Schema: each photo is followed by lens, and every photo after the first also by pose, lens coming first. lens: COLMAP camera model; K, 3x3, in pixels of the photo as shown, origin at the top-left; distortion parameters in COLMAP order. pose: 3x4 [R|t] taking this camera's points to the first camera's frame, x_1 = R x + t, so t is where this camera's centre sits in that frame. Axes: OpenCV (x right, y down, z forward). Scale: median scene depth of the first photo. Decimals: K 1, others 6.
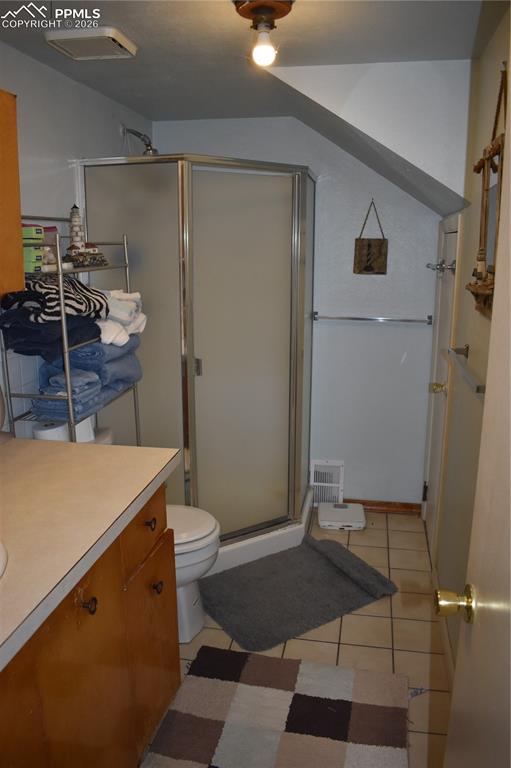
lens RADIAL K [[598.3, 0, 257.2], [0, 598.3, 381.8], [0, 0, 1]] dist [-0.099250, 0.019884]
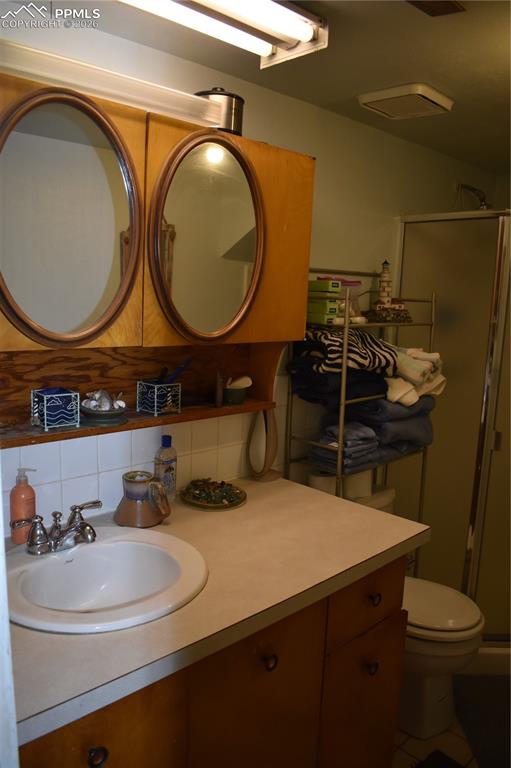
lens RADIAL K [[598.3, 0, 257.1], [0, 598.3, 381.7], [0, 0, 1]] dist [-0.099250, 0.019884]
pose [[0.818119, 0.114520, -0.563530, 0.116747], [-0.164217, 0.985688, -0.038095, -0.023846], [0.551103, 0.123708, 0.825217, 0.071682]]
